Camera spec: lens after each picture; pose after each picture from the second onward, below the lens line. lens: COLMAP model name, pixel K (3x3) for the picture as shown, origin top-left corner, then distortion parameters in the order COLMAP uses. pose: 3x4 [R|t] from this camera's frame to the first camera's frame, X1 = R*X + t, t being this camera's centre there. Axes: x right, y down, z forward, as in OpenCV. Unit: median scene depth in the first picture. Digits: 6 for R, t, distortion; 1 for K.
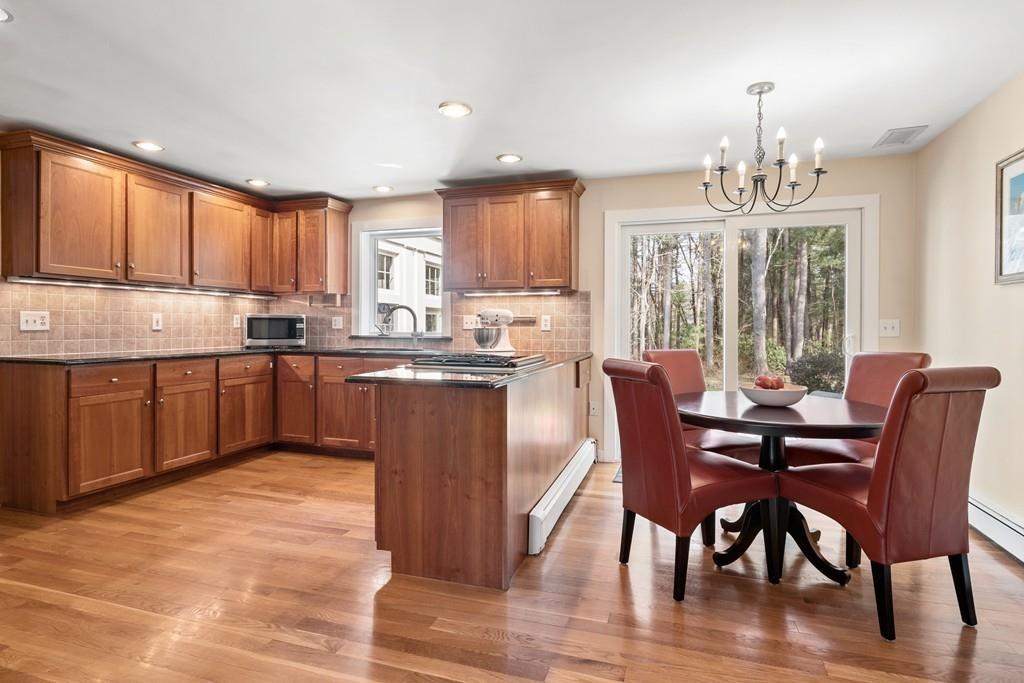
lens RADIAL K [[534.5, 0, 505.5], [0, 534.5, 329.7], [0, 0, 1]] dist [-0.000287, 0.000066]
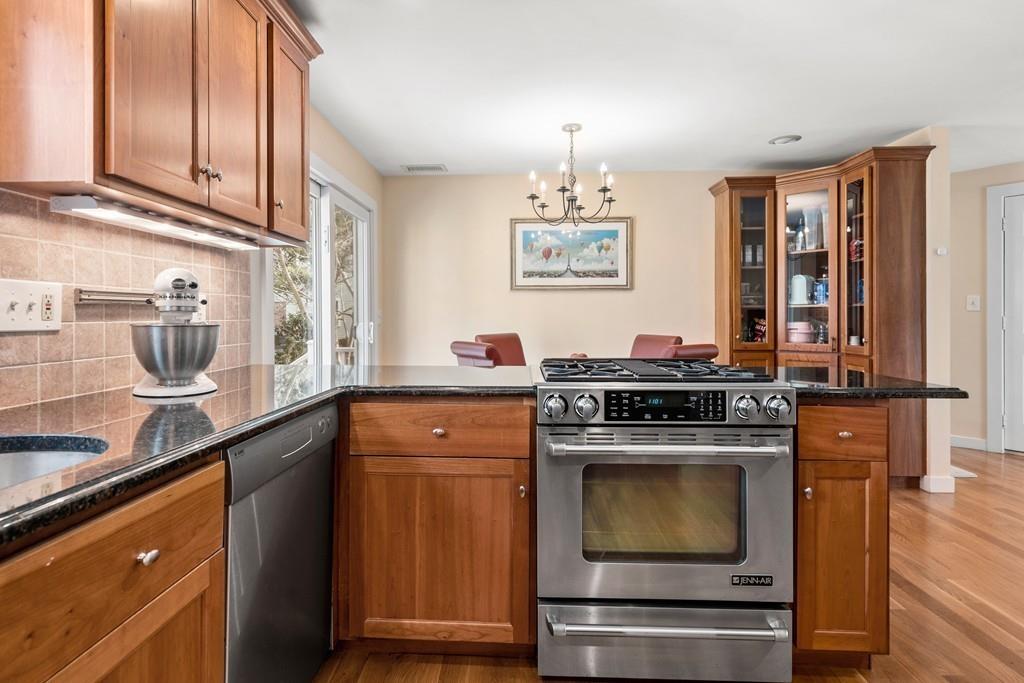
lens RADIAL K [[529.6, 0, 492.6], [0, 529.6, 317.2], [0, 0, 1]] dist [-0.000273, 0.000218]
pose [[-0.255800, -0.005411, 0.966714, -0.408861], [0.008597, 0.999932, 0.007872, -0.008294], [-0.966691, 0.010324, -0.255736, 0.892587]]
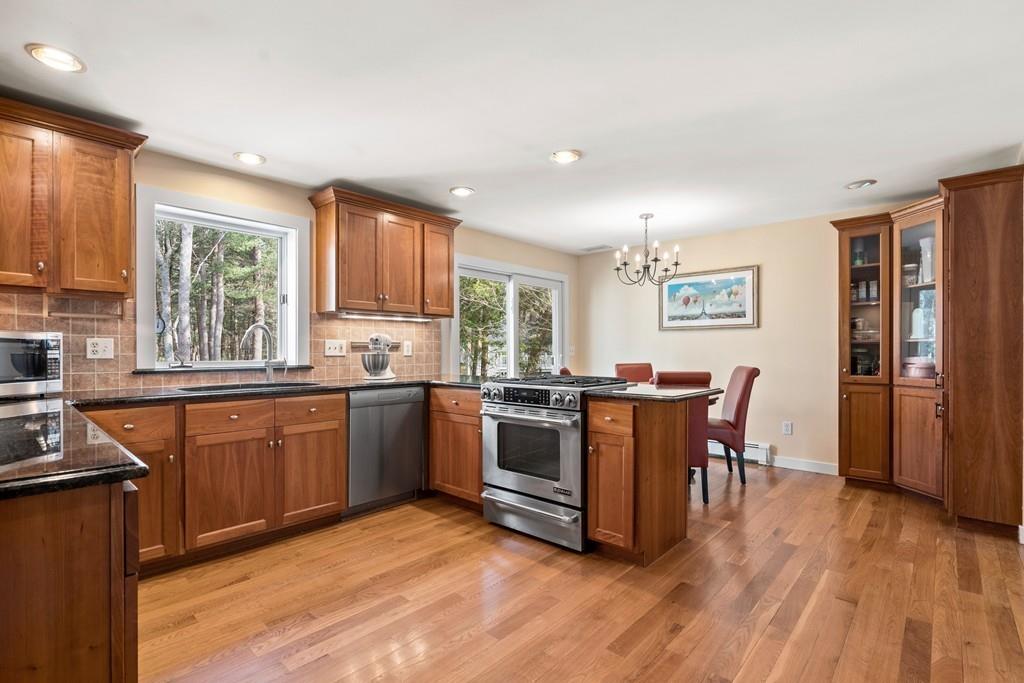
lens RADIAL K [[468.0, 0, 498.0], [0, 468.0, 351.6], [0, 0, 1]] dist [-0.002714, 0.000324]
pose [[0.433855, -0.007073, 0.900955, -0.673264], [0.011164, 0.999935, 0.002474, -0.006661], [-0.900914, 0.008985, 0.433905, 0.458149]]
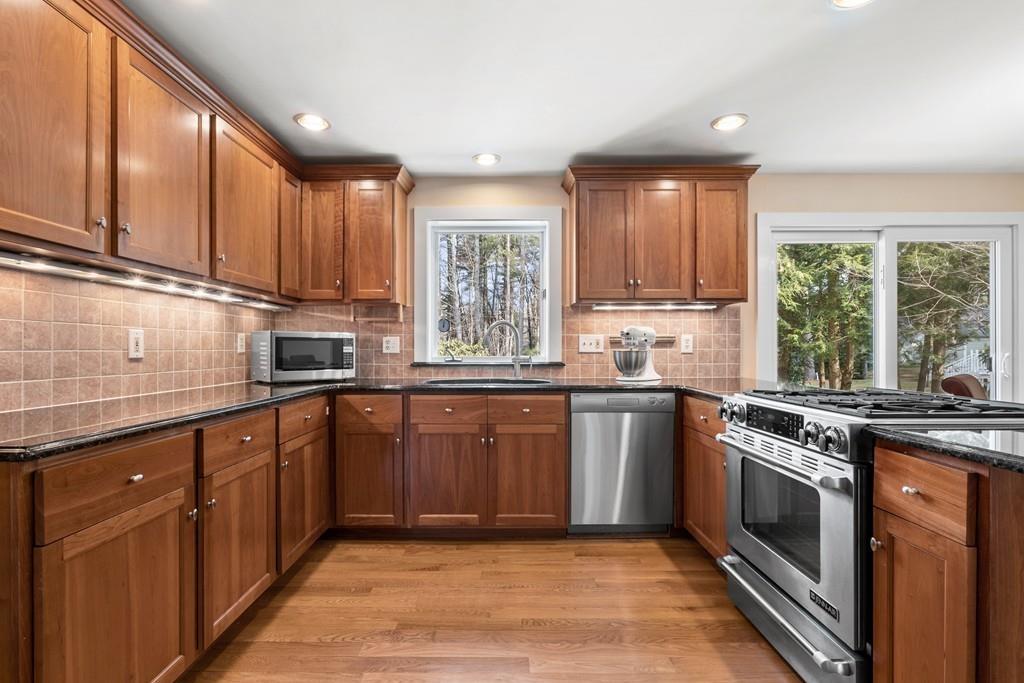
lens RADIAL K [[469.0, 0, 511.1], [0, 469.0, 348.5], [0, 0, 1]] dist [-0.002021, 0.000027]
pose [[0.949917, -0.006619, 0.312431, -0.414875], [0.008570, 0.999951, -0.004874, -0.004033], [-0.312383, 0.007308, 0.949928, 0.403557]]
